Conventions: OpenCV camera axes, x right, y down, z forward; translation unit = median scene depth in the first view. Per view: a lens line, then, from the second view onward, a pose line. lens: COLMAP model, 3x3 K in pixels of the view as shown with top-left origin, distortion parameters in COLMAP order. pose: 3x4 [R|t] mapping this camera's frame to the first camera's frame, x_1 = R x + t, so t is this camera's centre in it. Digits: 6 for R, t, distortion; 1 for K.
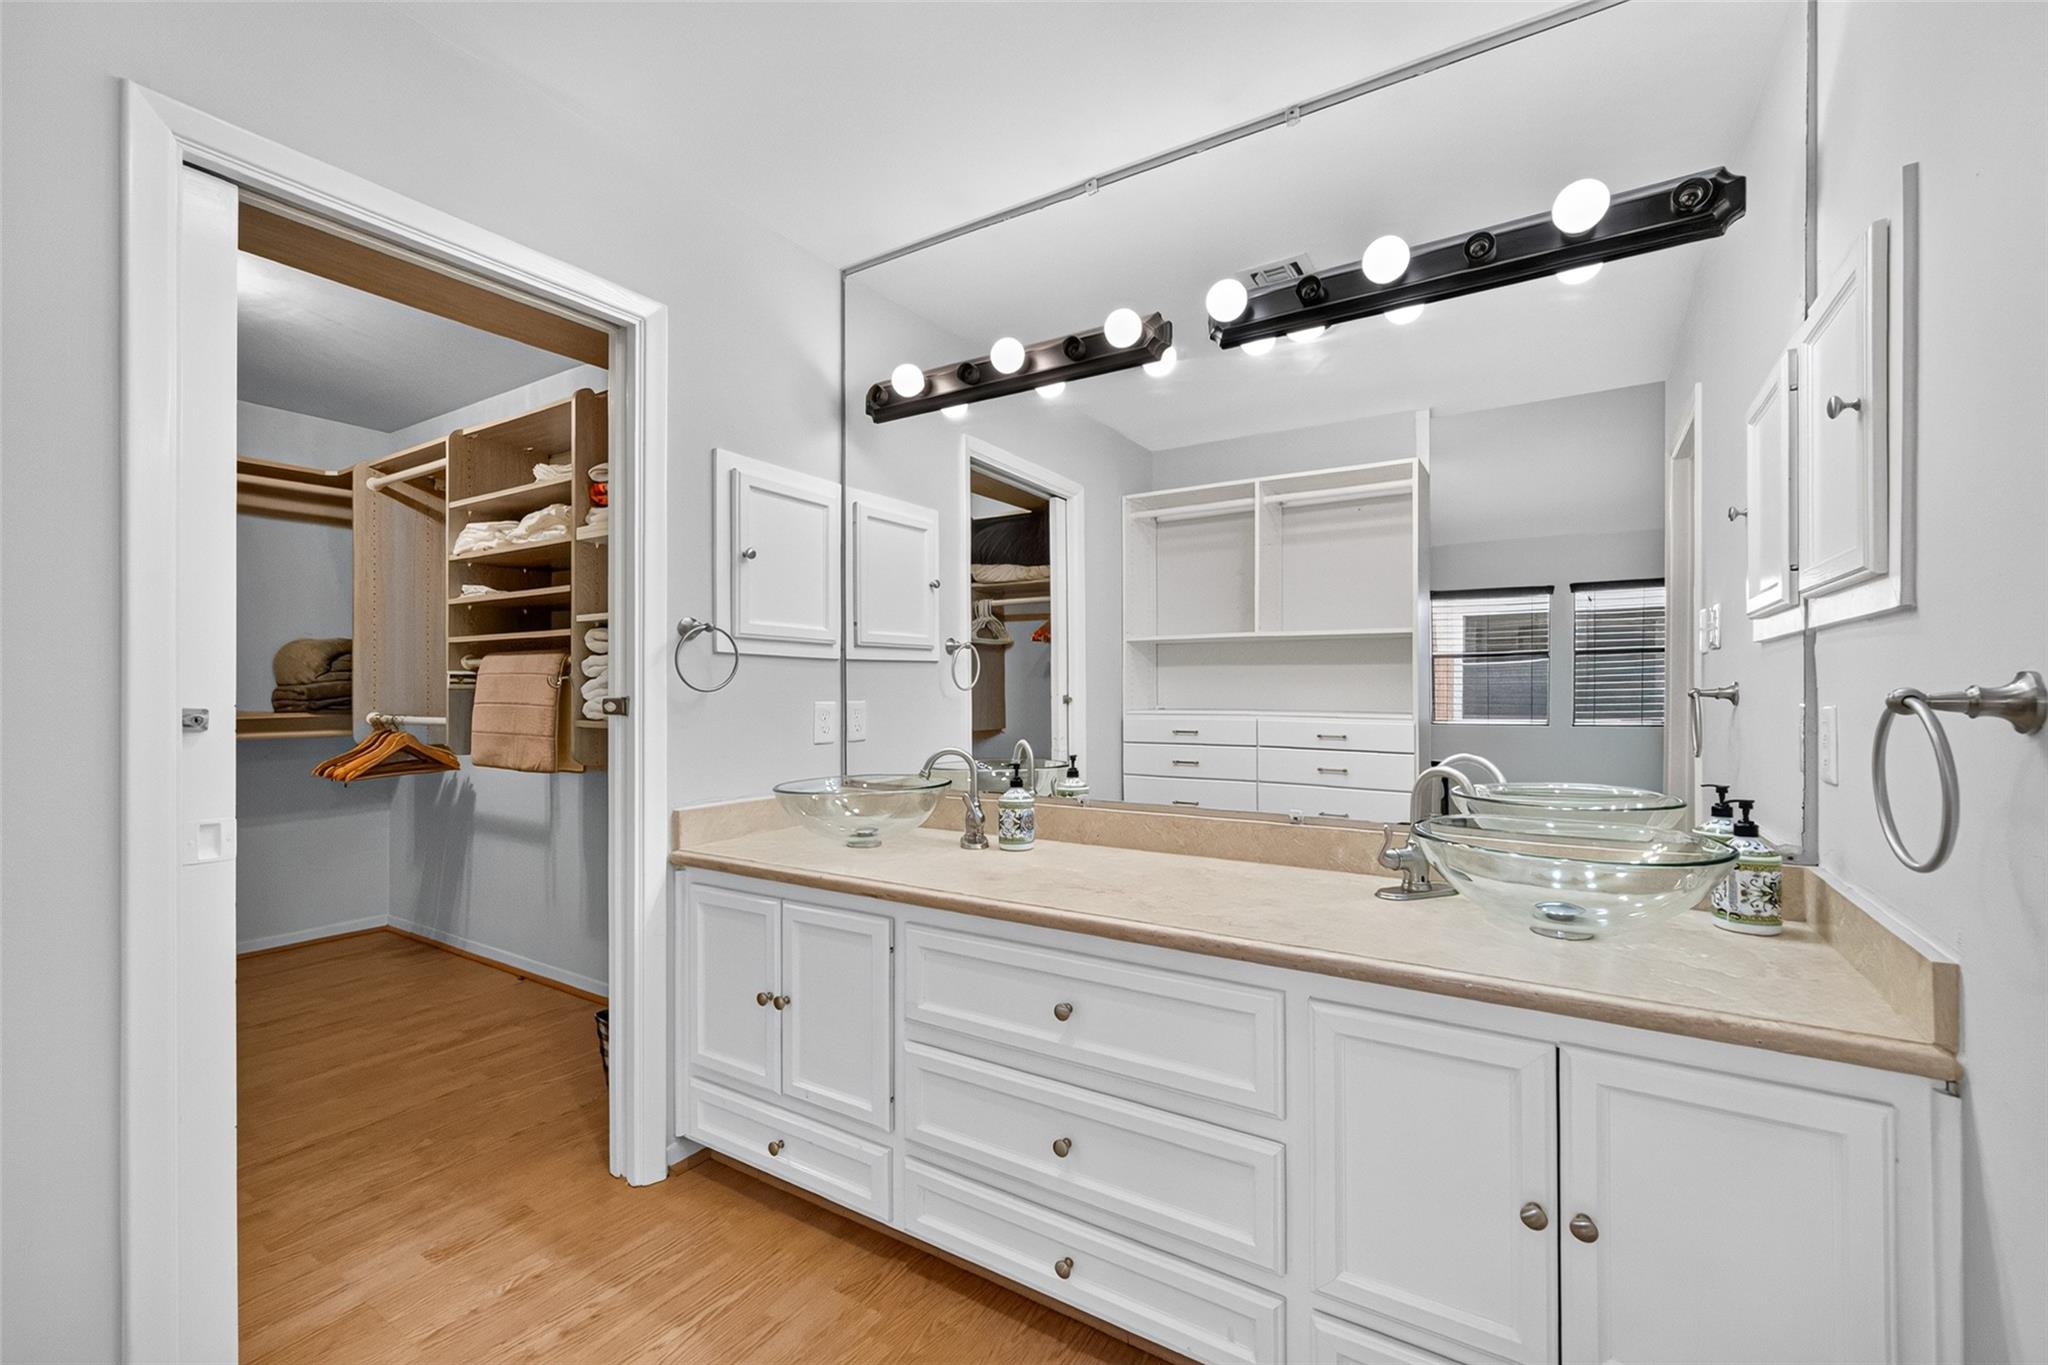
lens RADIAL K [[831.0, 0, 1026.7], [0, 831.0, 690.2], [0, 0, 1]] dist [0.001776, -0.000718]
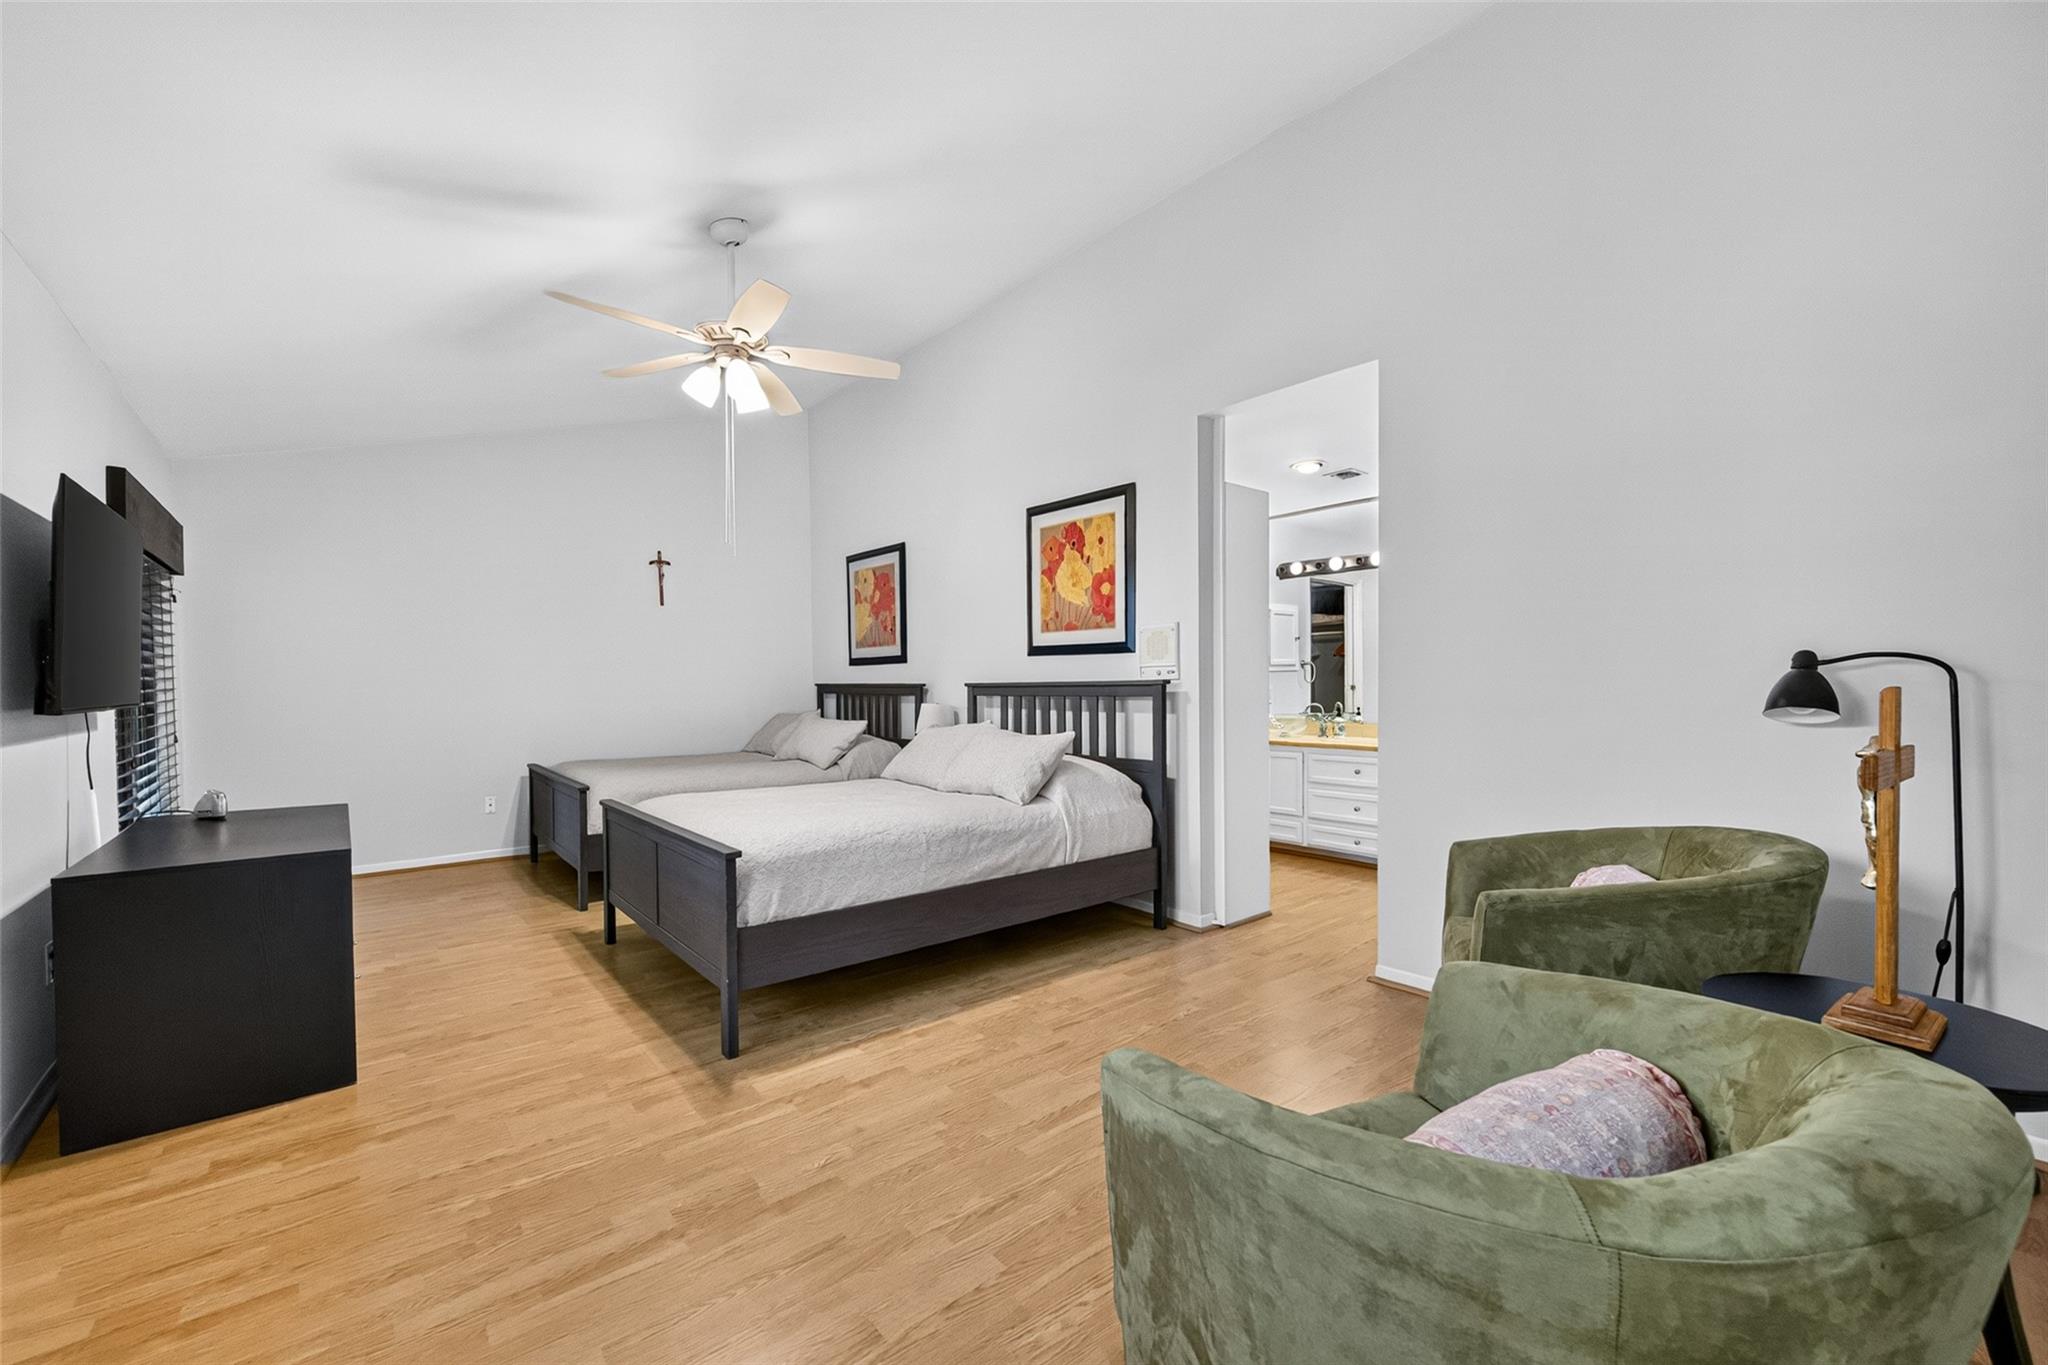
lens RADIAL K [[831.0, 0, 1039.1], [0, 831.0, 698.2], [0, 0, 1]] dist [0.001776, -0.000718]
pose [[0.954581, 0.007911, -0.297848, -0.103953], [-0.000578, 0.999695, 0.024700, -0.014705], [0.297952, -0.023406, 0.954294, -1.455010]]
